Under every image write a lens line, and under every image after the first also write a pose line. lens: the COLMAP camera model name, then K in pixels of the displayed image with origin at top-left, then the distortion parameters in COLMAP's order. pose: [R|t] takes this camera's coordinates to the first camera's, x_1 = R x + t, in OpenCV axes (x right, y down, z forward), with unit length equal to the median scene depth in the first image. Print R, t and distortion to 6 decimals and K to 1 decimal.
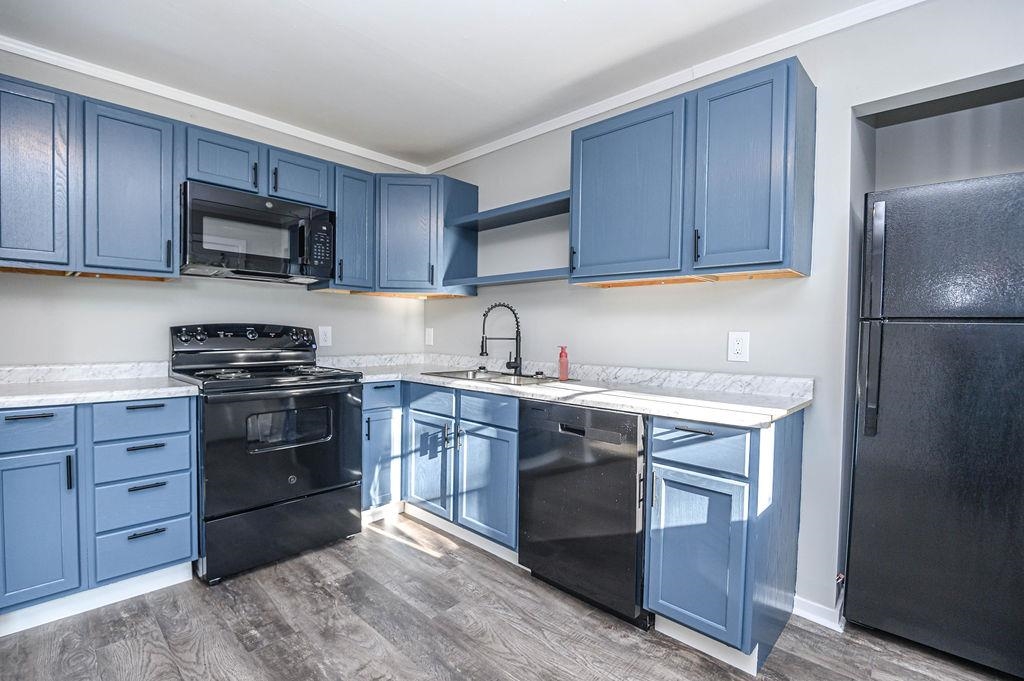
lens RADIAL K [[469.1, 0, 513.1], [0, 469.1, 346.8], [0, 0, 1]] dist [-0.023359, -0.001326]
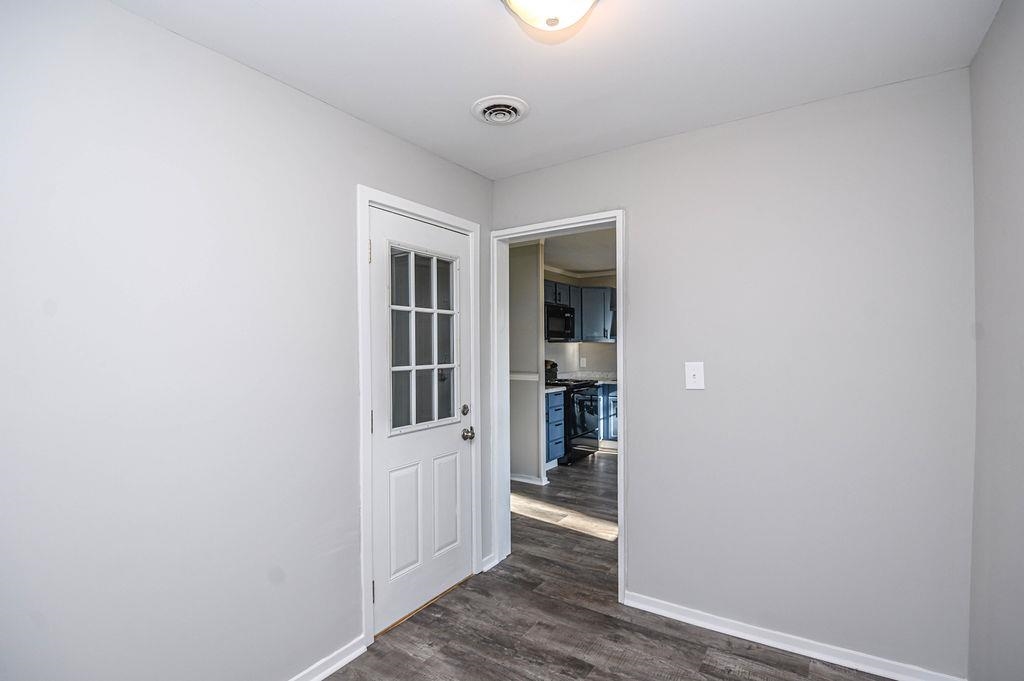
lens RADIAL K [[486.5, 0, 516.5], [0, 486.5, 345.8], [0, 0, 1]] dist [-0.022588, -0.003930]
pose [[0.984377, -0.019430, 0.174996, -1.307835], [0.025181, 0.999211, -0.030702, -0.060275], [-0.174262, 0.034629, 0.984090, -1.483183]]
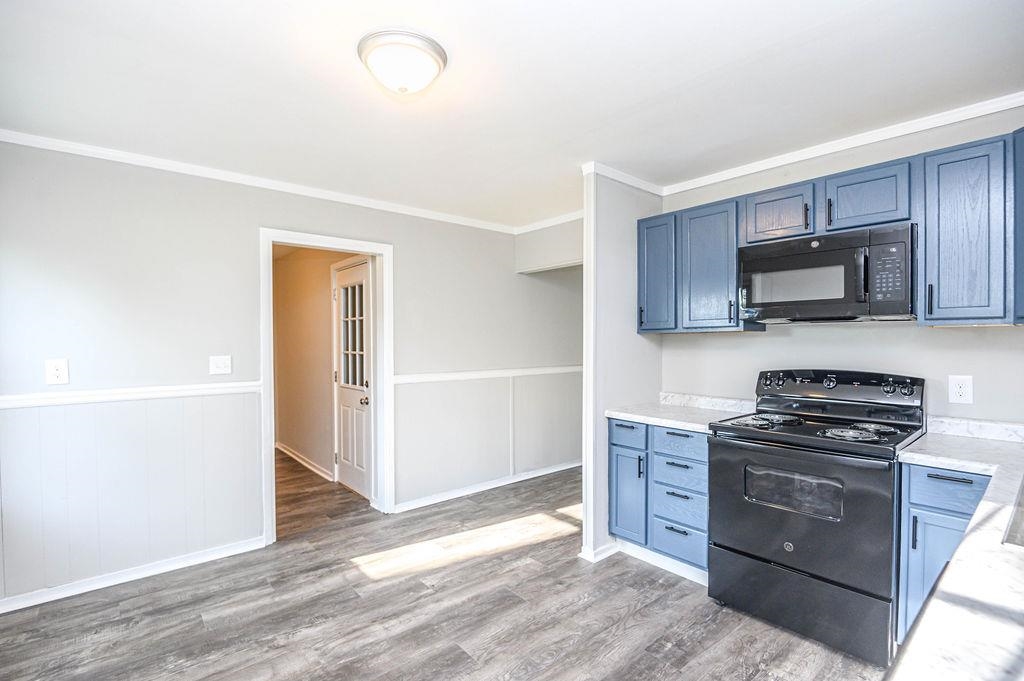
lens RADIAL K [[469.1, 0, 508.1], [0, 469.1, 347.5], [0, 0, 1]] dist [-0.023359, -0.001326]
pose [[-0.118374, 0.000802, -0.992969, 0.510355], [-0.029965, 0.999541, 0.004380, -0.096255], [0.992517, 0.030273, -0.118295, 0.571577]]
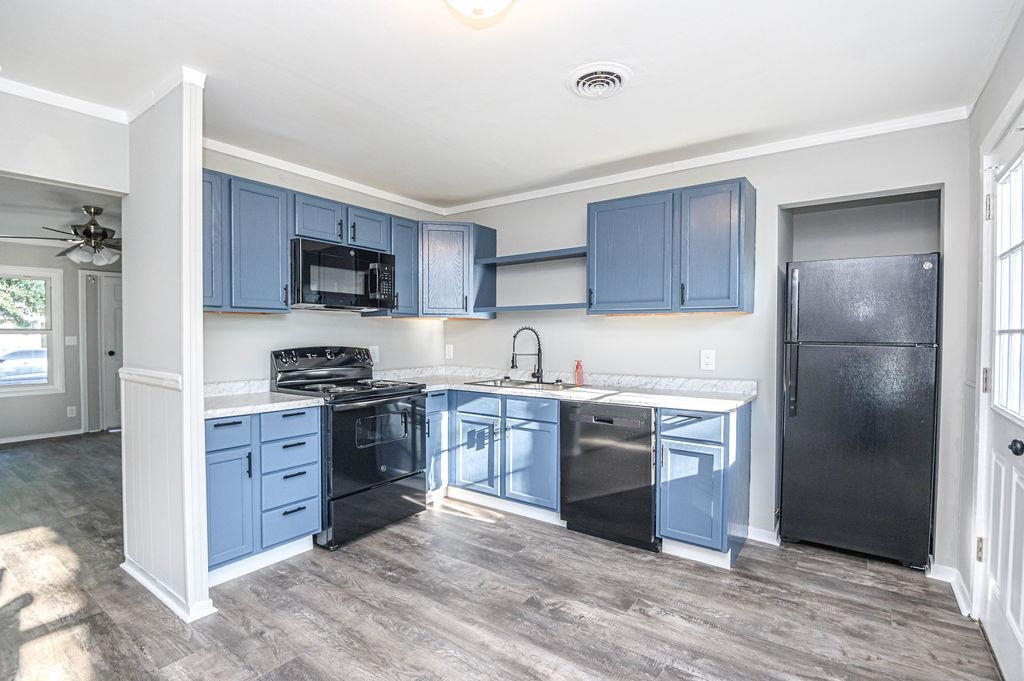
lens RADIAL K [[486.5, 0, 511.9], [0, 486.5, 347.1], [0, 0, 1]] dist [-0.022588, -0.003930]
pose [[0.991315, -0.015595, 0.130579, -0.302614], [0.016476, 0.999848, -0.005670, -0.039552], [-0.130470, 0.007773, 0.991422, -0.398768]]
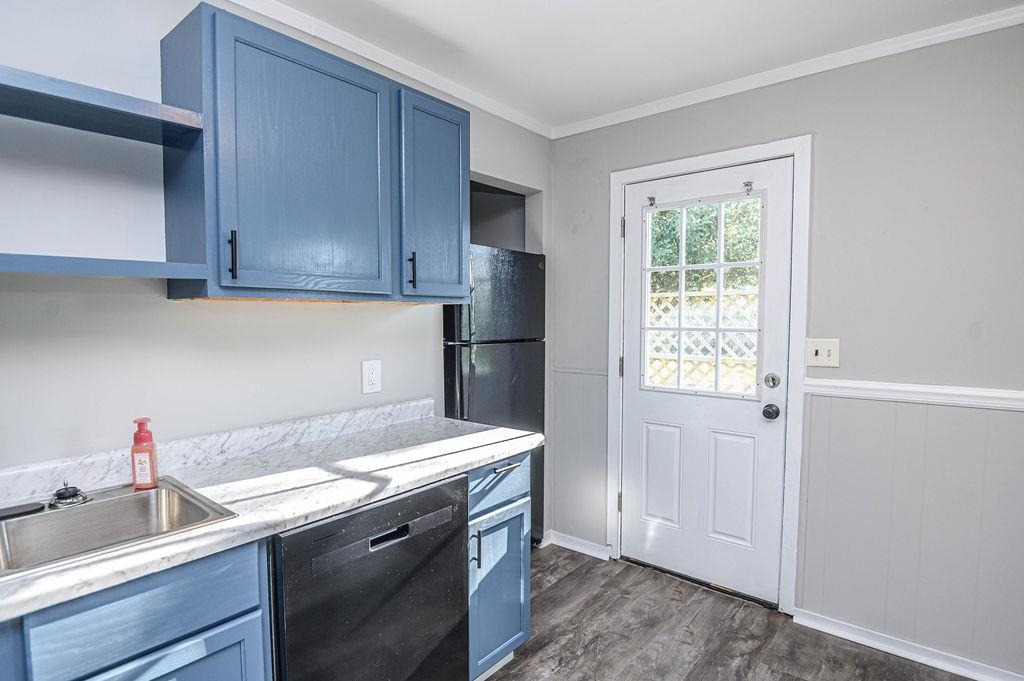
lens RADIAL K [[527.5, 0, 507.7], [0, 527.5, 344.7], [0, 0, 1]] dist [-0.025891, -0.003364]
pose [[-0.057803, -0.071103, 0.995793, -0.518763], [0.033695, 0.996753, 0.073127, -0.121281], [-0.997759, 0.037781, -0.055219, 0.750535]]
